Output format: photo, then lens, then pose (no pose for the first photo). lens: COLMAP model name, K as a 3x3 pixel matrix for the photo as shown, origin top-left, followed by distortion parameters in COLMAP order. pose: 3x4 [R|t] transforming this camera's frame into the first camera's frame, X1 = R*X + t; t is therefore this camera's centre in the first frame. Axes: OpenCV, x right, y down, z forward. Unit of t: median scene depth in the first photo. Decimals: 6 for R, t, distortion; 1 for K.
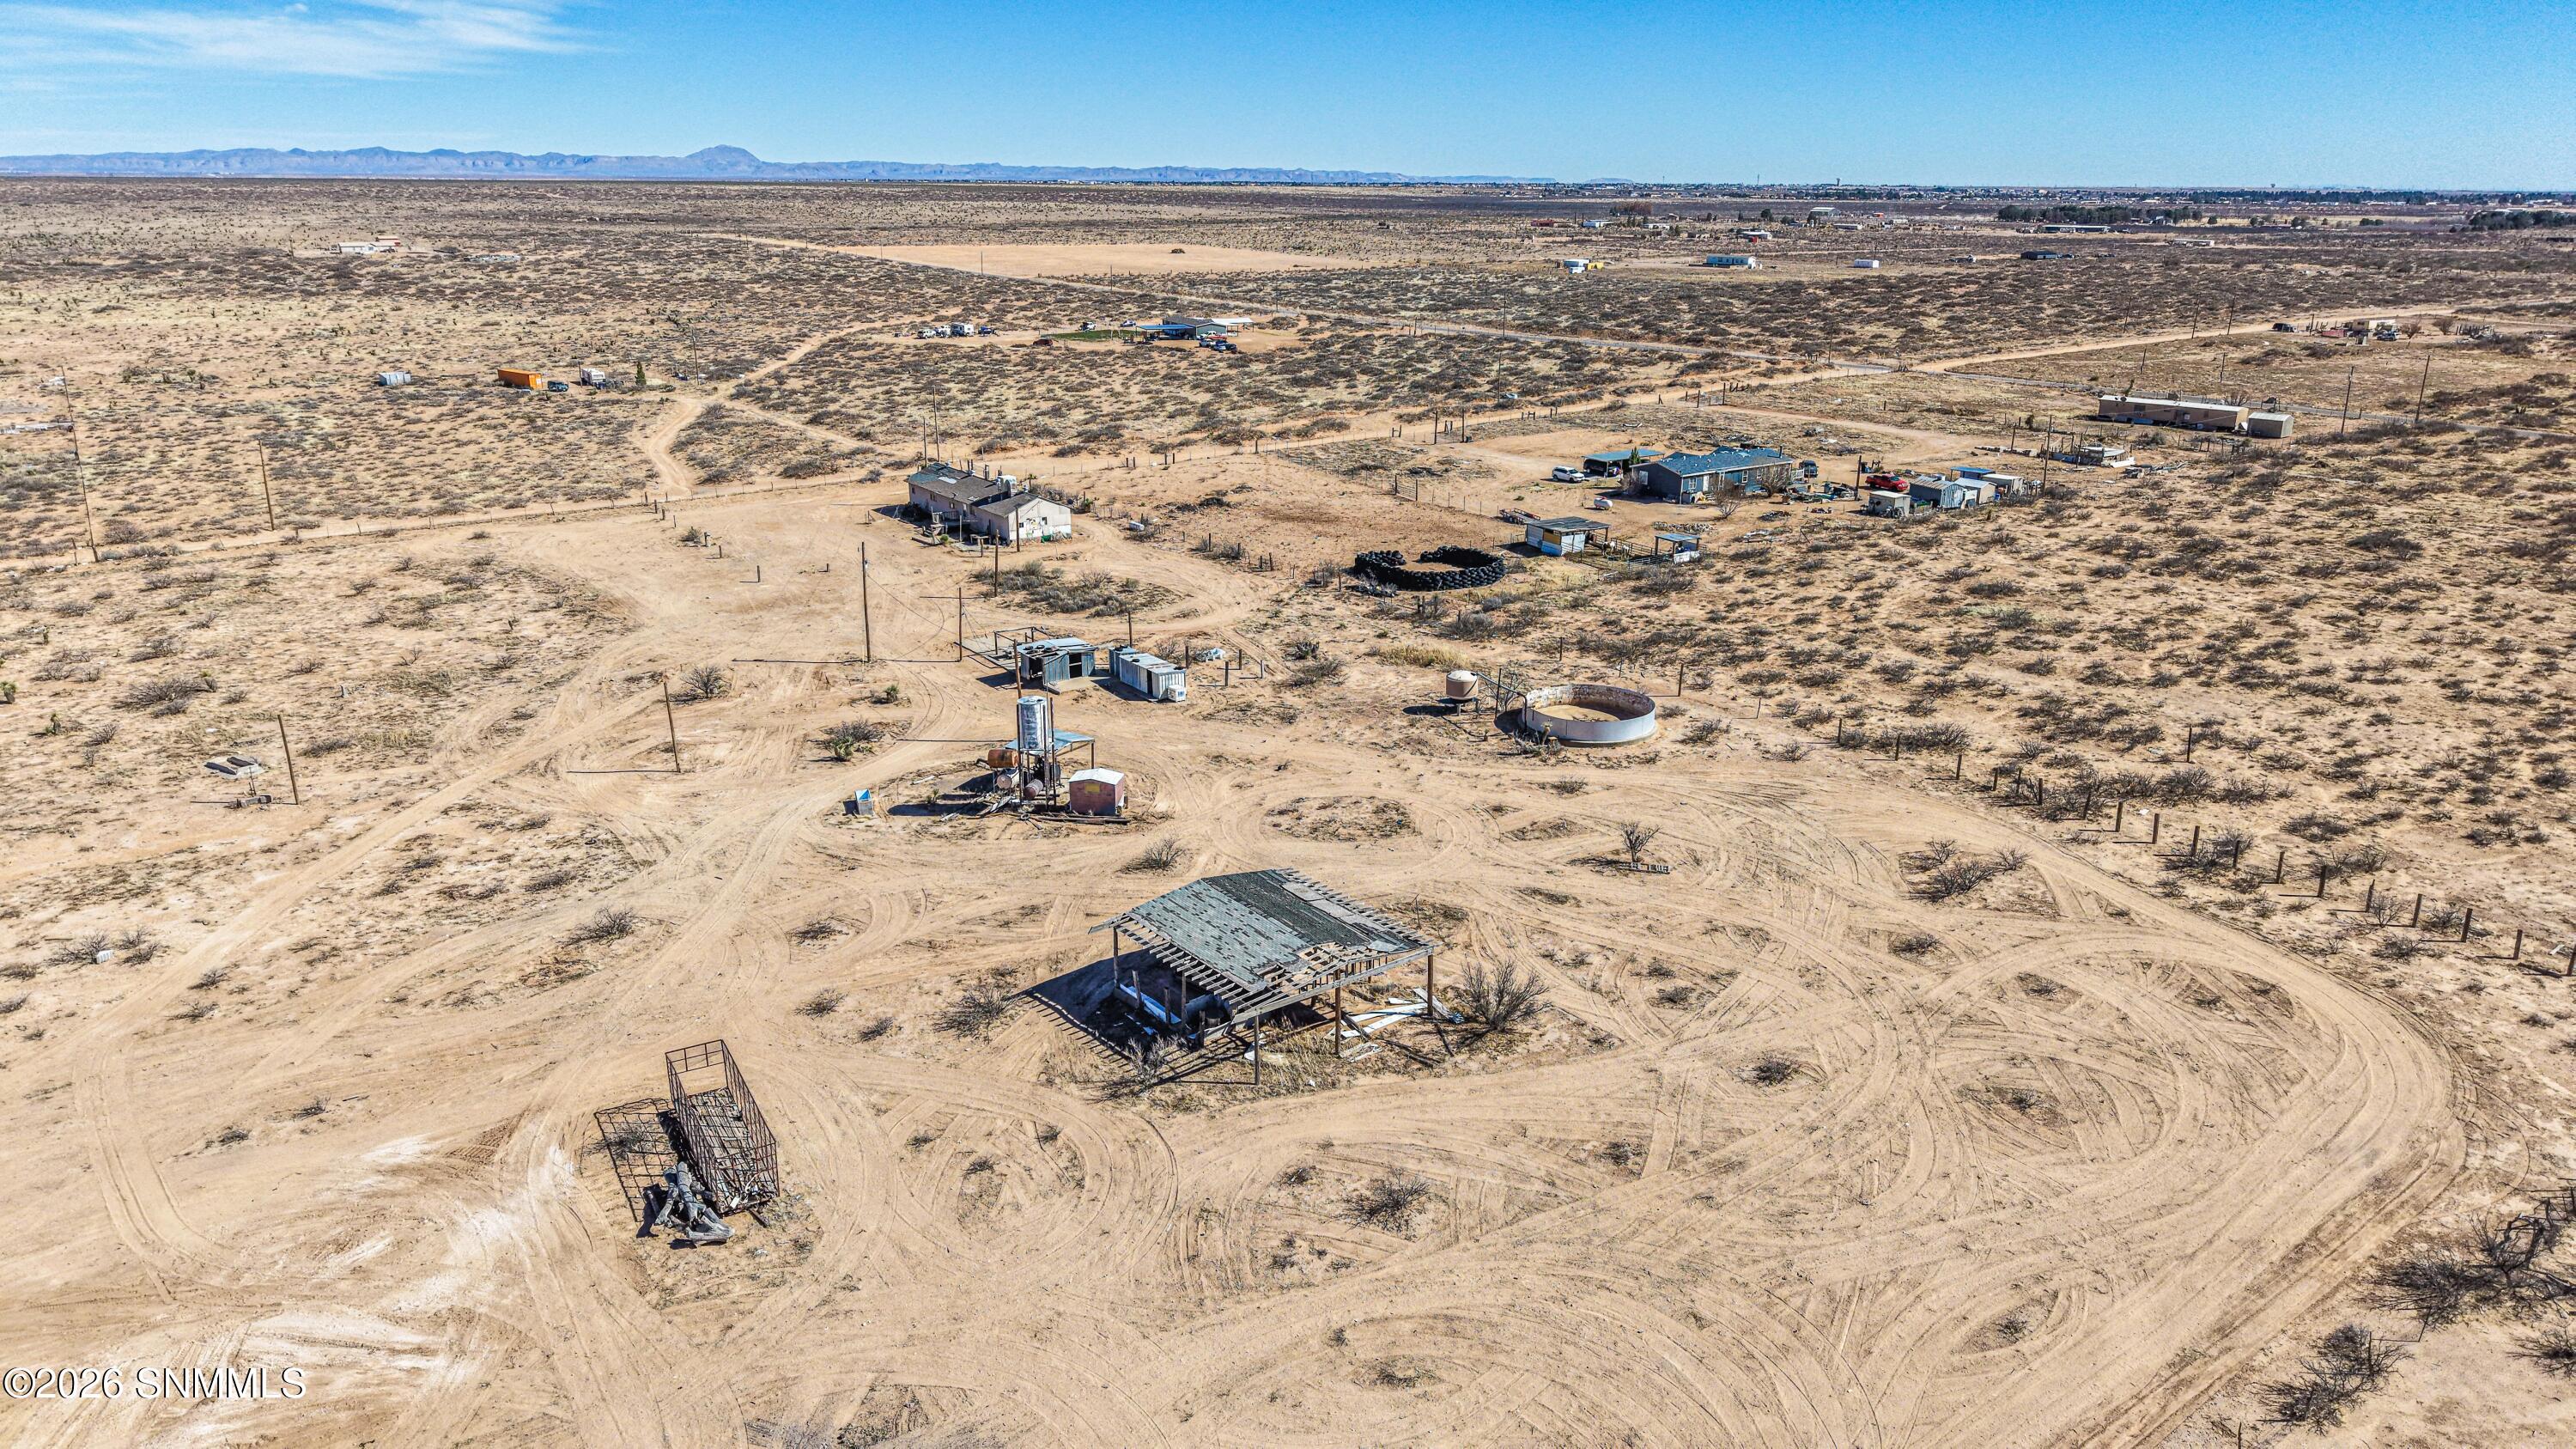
lens RADIAL K [[1718.7, 0, 1281.7], [0, 1718.7, 709.3], [0, 0, 1]] dist [0.039013, -0.042000]
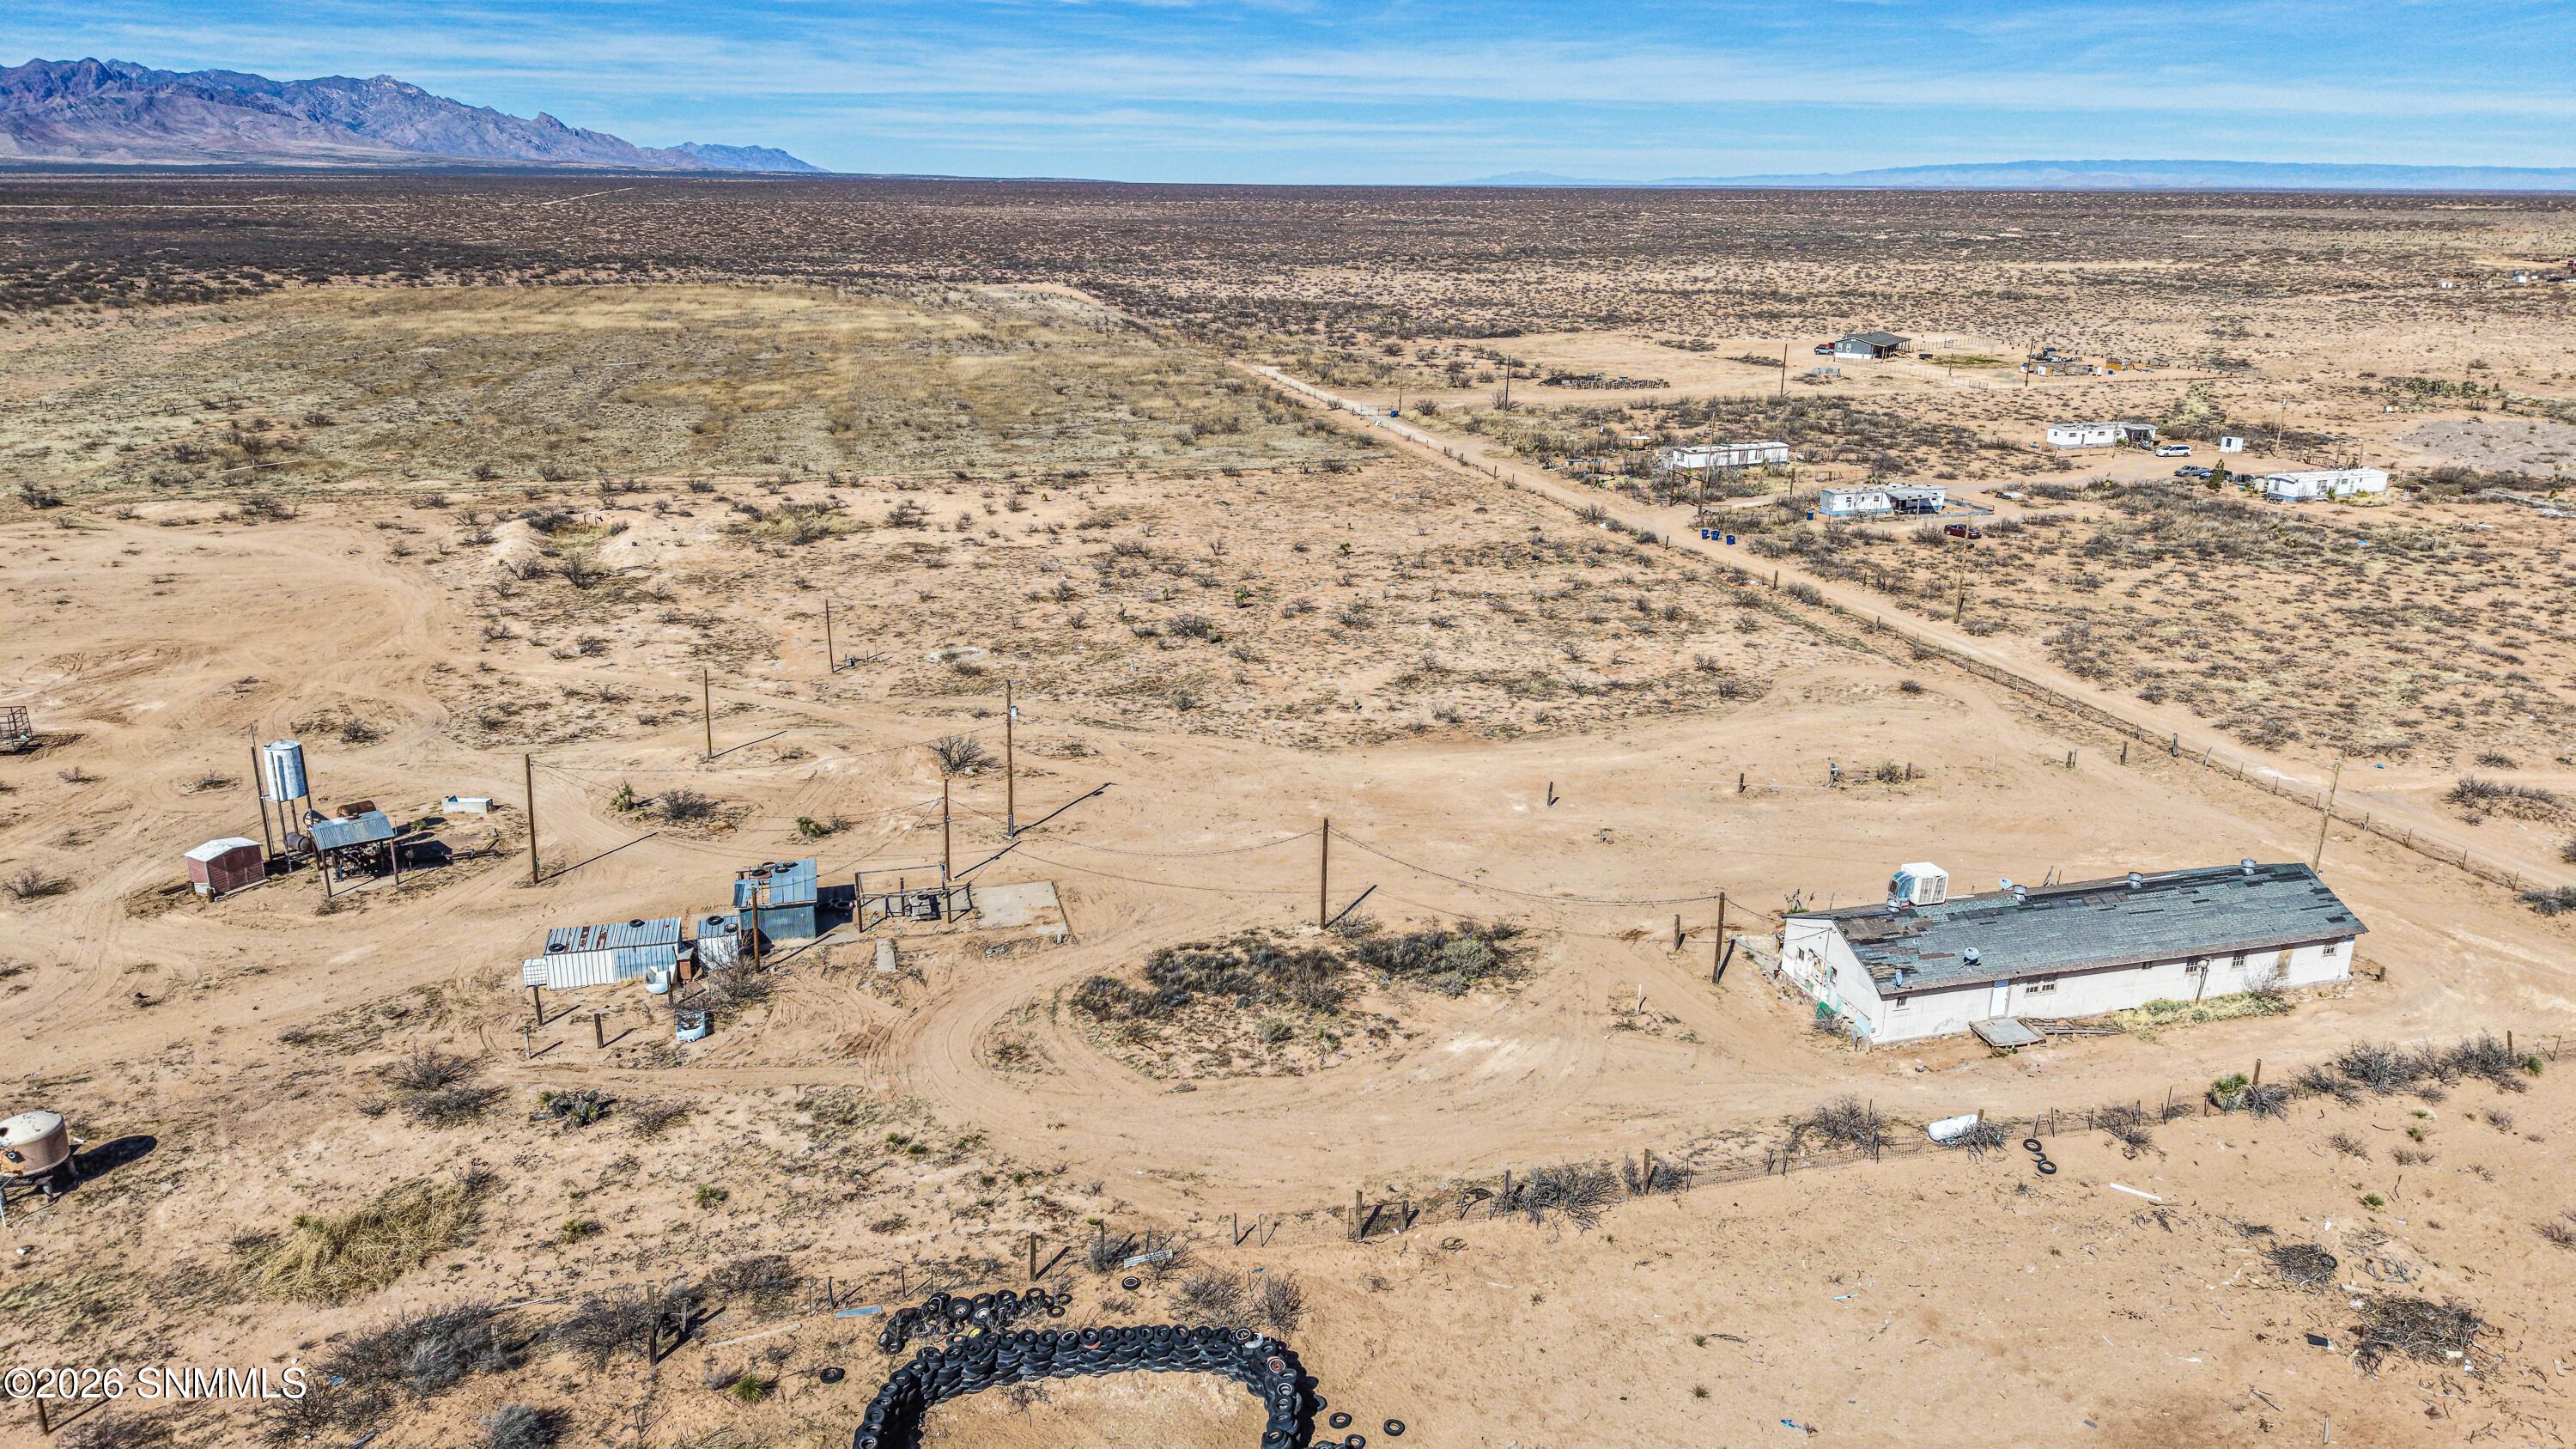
lens RADIAL K [[1718.7, 0, 1281.4], [0, 1718.7, 733.8], [0, 0, 1]] dist [0.039013, -0.042000]
pose [[-0.340104, 0.280662, -0.897529, 0.161110], [-0.285384, 0.878609, 0.382887, -0.168000], [0.896039, 0.386362, -0.218722, 0.555759]]
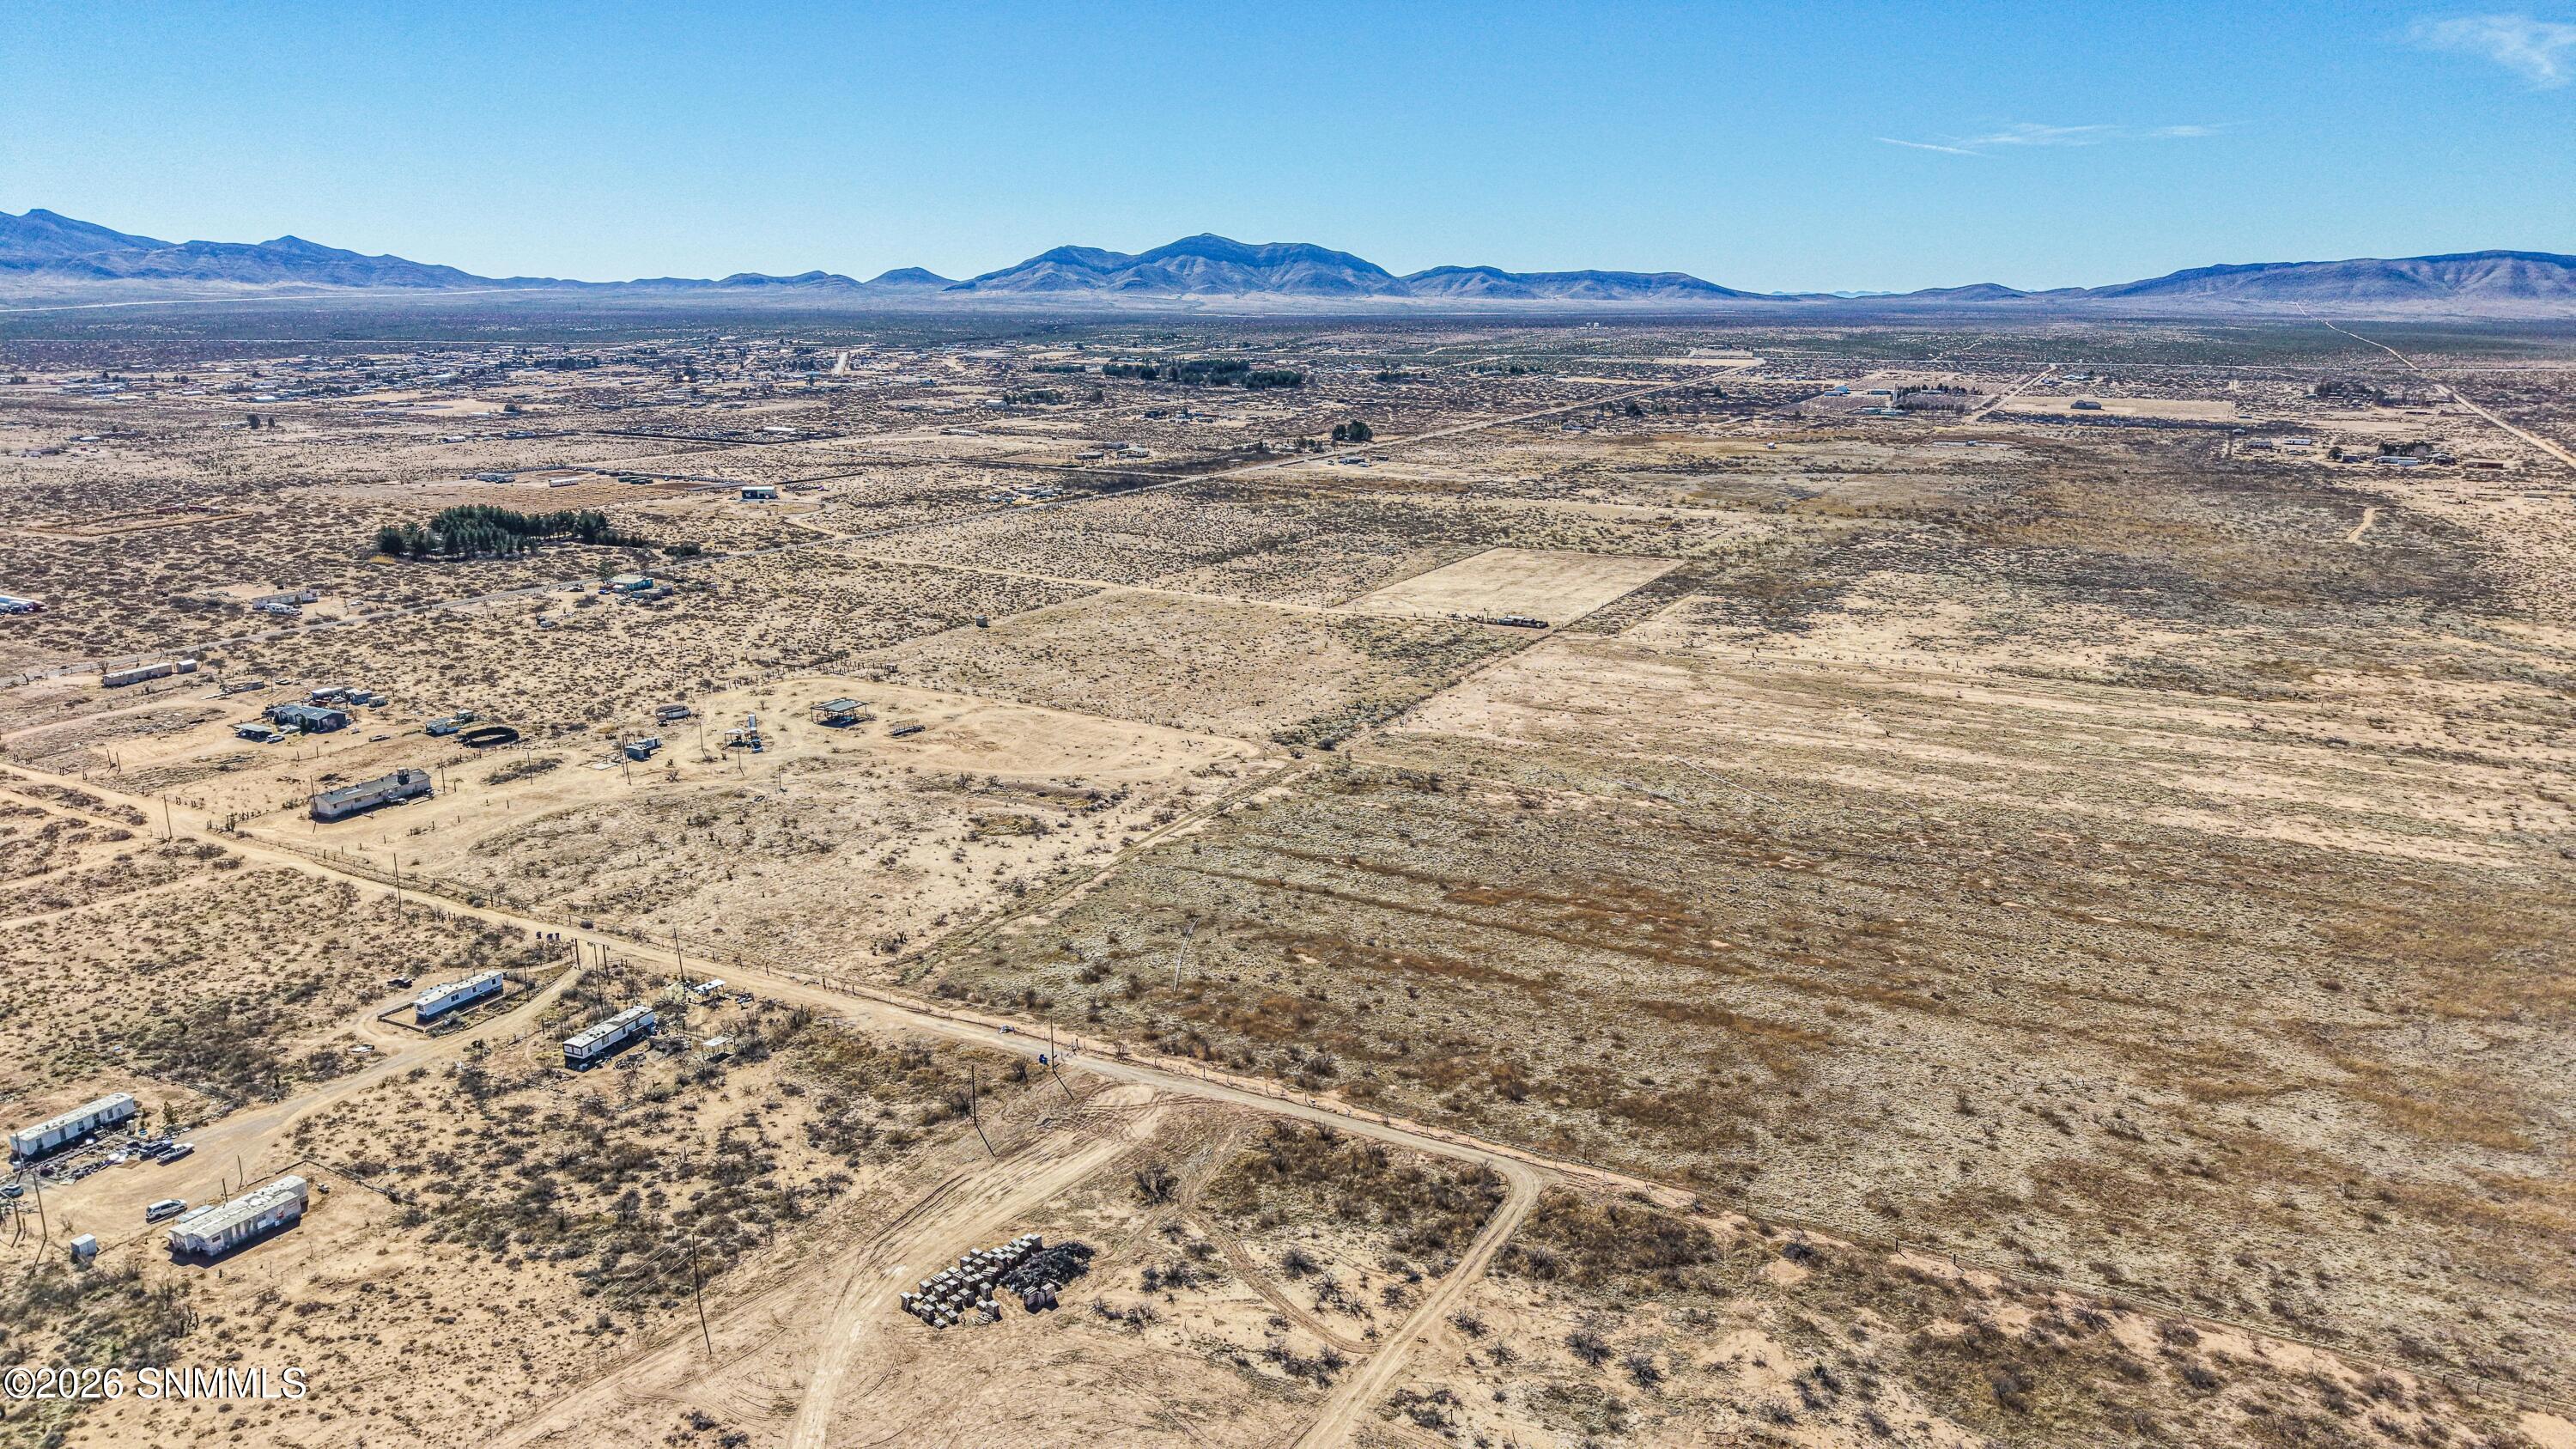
lens RADIAL K [[1718.7, 0, 1283.8], [0, 1718.7, 725.2], [0, 0, 1]] dist [0.039013, -0.042000]
pose [[-0.464589, -0.223809, 0.856777, -1.542372], [0.255710, 0.892410, 0.371776, -0.430696], [-0.847803, 0.391809, -0.357374, 0.479931]]
